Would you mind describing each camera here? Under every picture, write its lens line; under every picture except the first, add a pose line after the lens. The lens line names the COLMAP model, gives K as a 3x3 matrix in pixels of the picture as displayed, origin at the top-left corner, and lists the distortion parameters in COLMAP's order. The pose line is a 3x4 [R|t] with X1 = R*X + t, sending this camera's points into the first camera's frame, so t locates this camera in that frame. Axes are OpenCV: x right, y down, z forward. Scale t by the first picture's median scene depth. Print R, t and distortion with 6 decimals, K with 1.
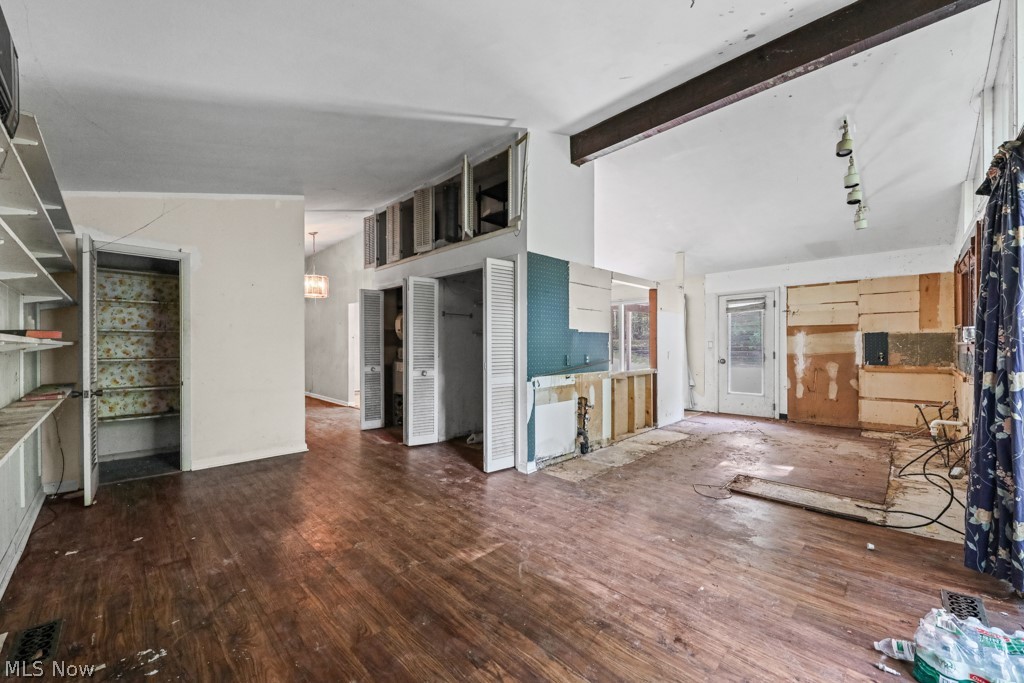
lens RADIAL K [[397.7, 0, 511.4], [0, 397.7, 348.8], [0, 0, 1]] dist [0.011958, -0.006608]
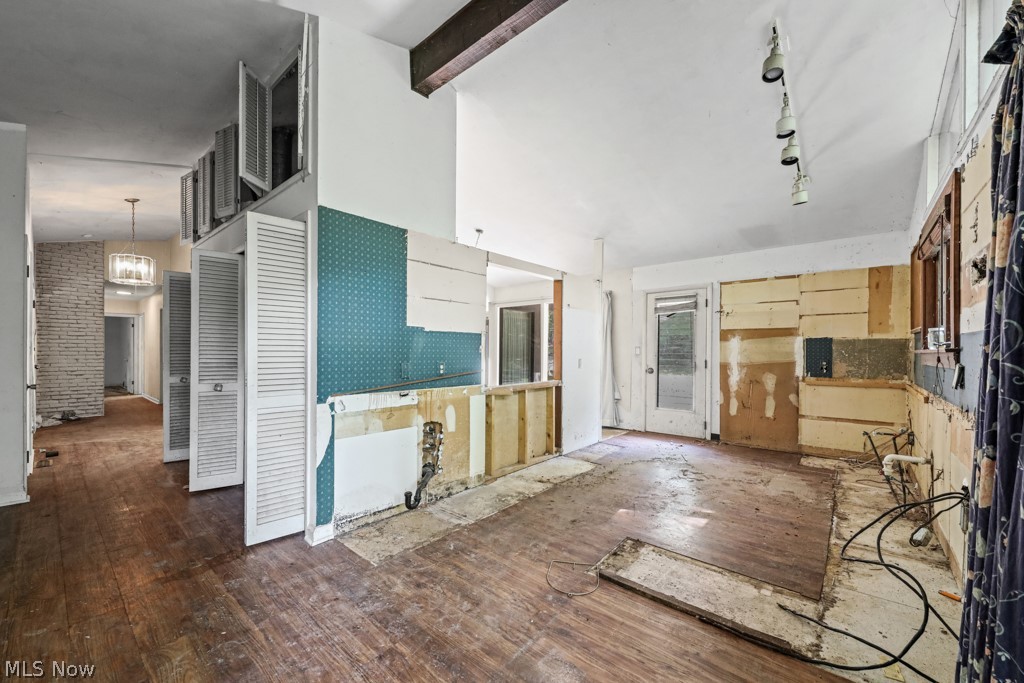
lens RADIAL K [[404.0, 0, 509.0], [0, 404.0, 354.8], [0, 0, 1]] dist [0.013793, -0.006534]
pose [[0.996885, 0.008327, 0.078424, 0.236194], [-0.008448, 0.999964, 0.001214, -0.001491], [-0.078411, -0.001873, 0.996919, 0.241630]]
